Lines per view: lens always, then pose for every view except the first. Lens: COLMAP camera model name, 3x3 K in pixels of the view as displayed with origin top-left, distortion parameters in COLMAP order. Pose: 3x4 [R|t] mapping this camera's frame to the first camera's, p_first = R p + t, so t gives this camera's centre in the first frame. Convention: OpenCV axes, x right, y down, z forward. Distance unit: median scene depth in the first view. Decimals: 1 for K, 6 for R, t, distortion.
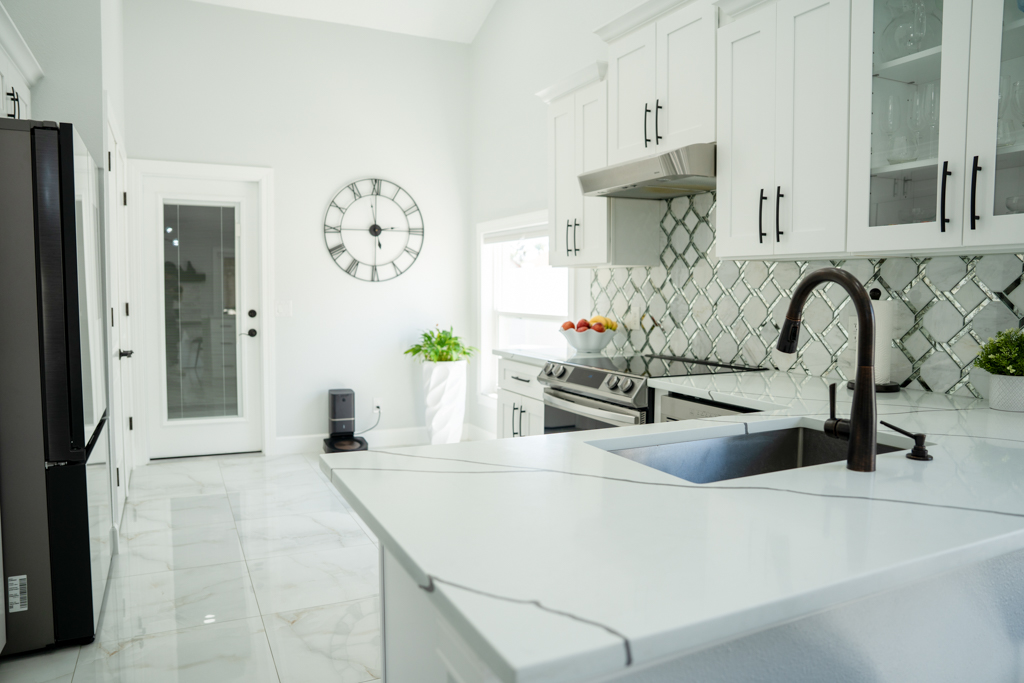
lens RADIAL K [[697.9, 0, 488.5], [0, 697.9, 342.7], [0, 0, 1]] dist [-0.082832, 0.050432]
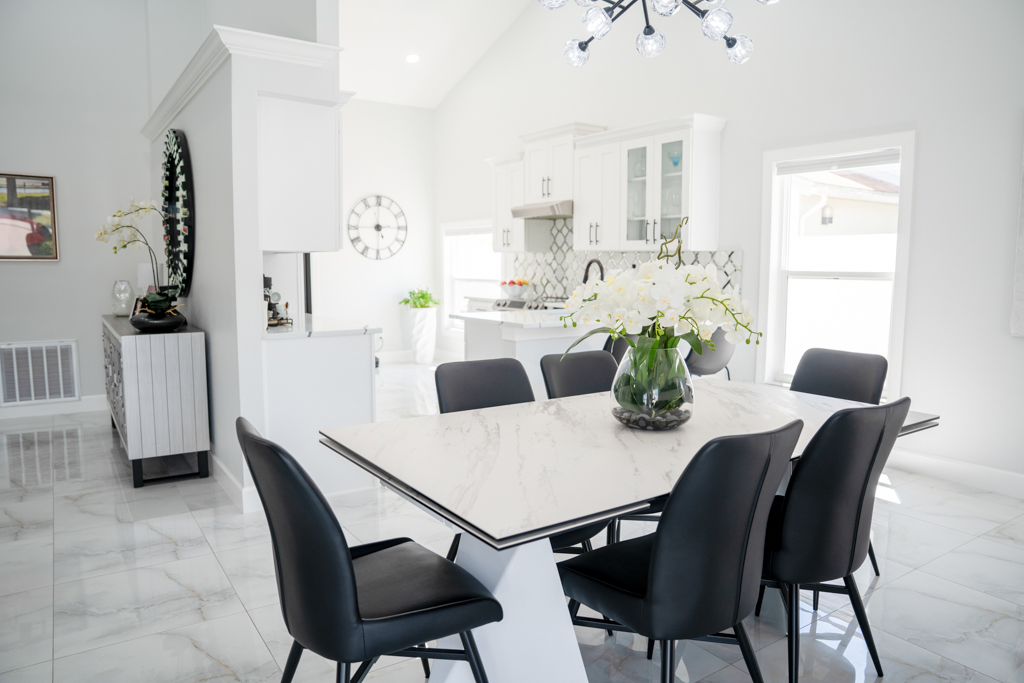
lens RADIAL K [[697.9, 0, 468.4], [0, 697.9, 350.0], [0, 0, 1]] dist [-0.082832, 0.050432]
pose [[0.993451, -0.018190, 0.112805, -0.209411], [0.012734, 0.998722, 0.048902, 0.066535], [-0.113551, -0.047145, 0.992413, -0.935705]]
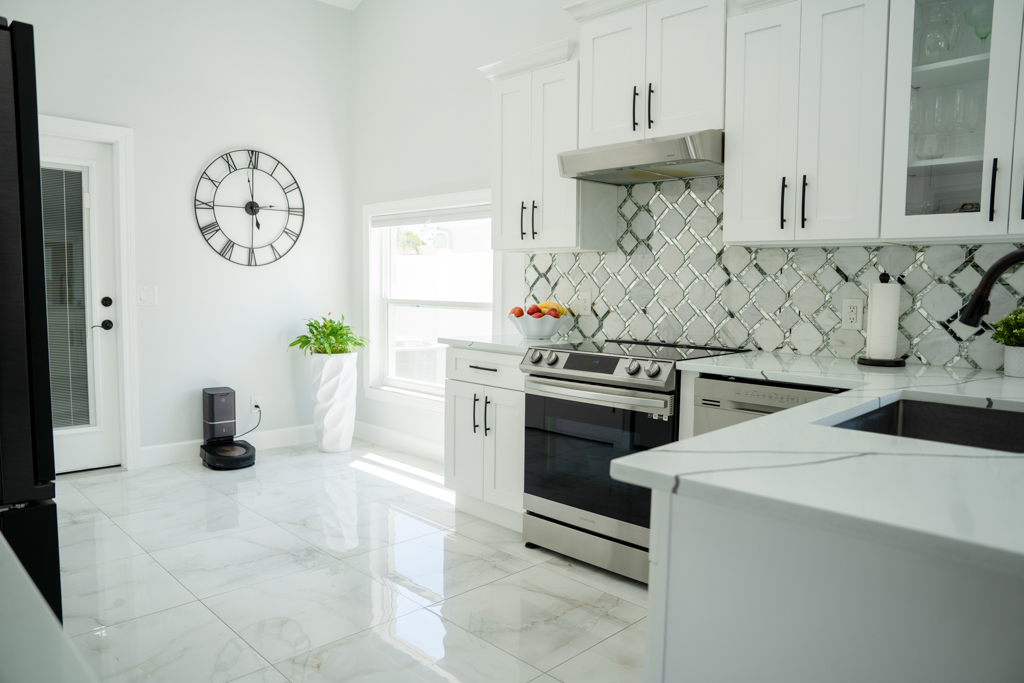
lens RADIAL K [[697.9, 0, 477.9], [0, 697.9, 343.3], [0, 0, 1]] dist [-0.082832, 0.050432]
pose [[0.948763, -0.019347, 0.315395, -0.251778], [0.015826, 0.999781, 0.013723, 0.005352], [-0.315591, -0.008029, 0.948861, 0.102735]]
